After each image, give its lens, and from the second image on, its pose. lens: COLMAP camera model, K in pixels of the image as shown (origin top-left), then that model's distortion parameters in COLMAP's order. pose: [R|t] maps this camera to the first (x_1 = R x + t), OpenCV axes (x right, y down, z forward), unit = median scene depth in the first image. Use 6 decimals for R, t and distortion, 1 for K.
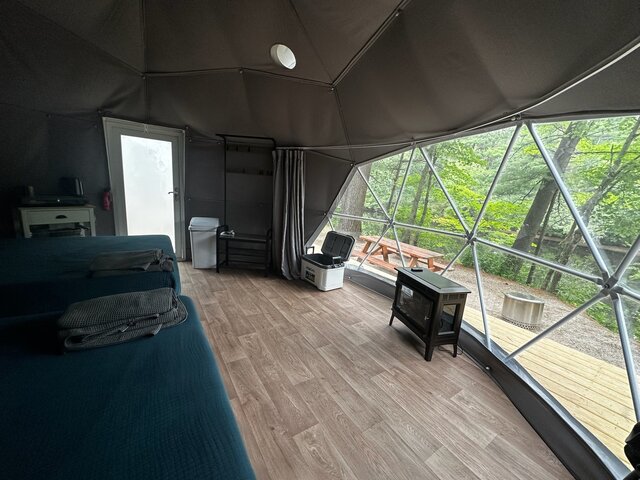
lens RADIAL K [[255.1, 0, 320.4], [0, 255.1, 238.9], [0, 0, 1]] dist [-0.004049, 0.000694]
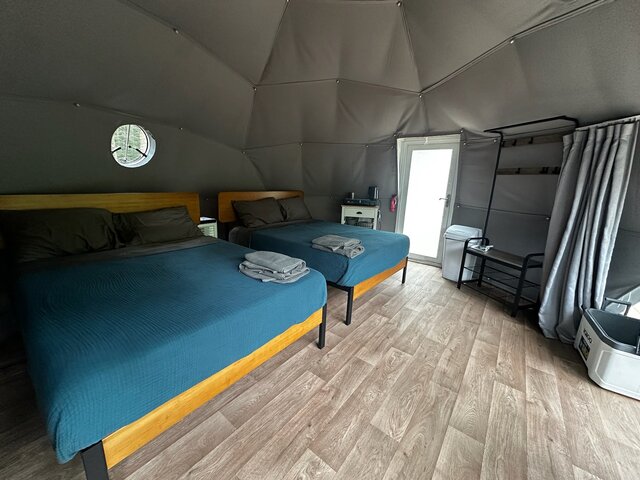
lens RADIAL K [[255.1, 0, 321.6], [0, 255.1, 239.6], [0, 0, 1]] dist [-0.004049, 0.000694]
pose [[0.328751, 0.153720, -0.931822, 0.281616], [-0.199815, 0.975650, 0.090455, -0.021967], [0.923037, 0.156455, 0.351462, 0.262399]]
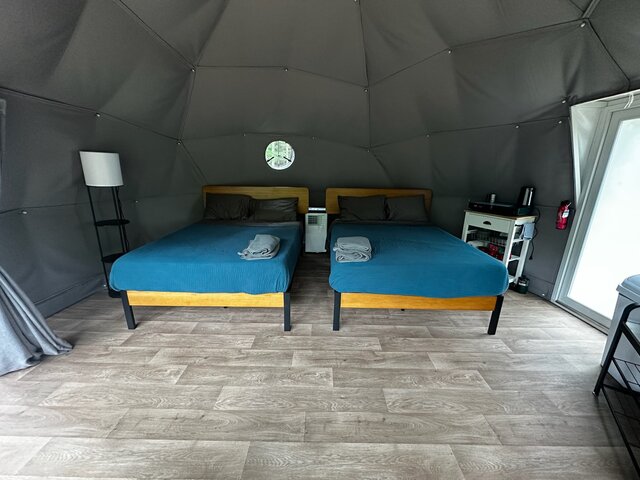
lens RADIAL K [[255.1, 0, 320.7], [0, 255.1, 240.4], [0, 0, 1]] dist [-0.004049, 0.000694]
pose [[-0.549783, 0.145372, -0.822560, 0.222848], [-0.219851, 0.924837, 0.310391, -0.173439], [0.805856, 0.351488, -0.476499, 0.857382]]
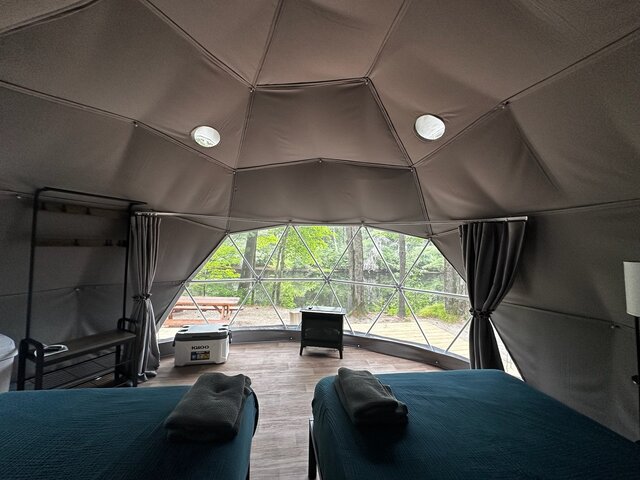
lens RADIAL K [[255.1, 0, 320.1], [0, 255.1, 239.5], [0, 0, 1]] dist [-0.004049, 0.000694]
pose [[0.408917, -0.043240, 0.911546, -0.736586], [0.174676, 0.984116, -0.031676, -0.168715], [-0.895698, 0.172178, 0.409975, 0.210234]]
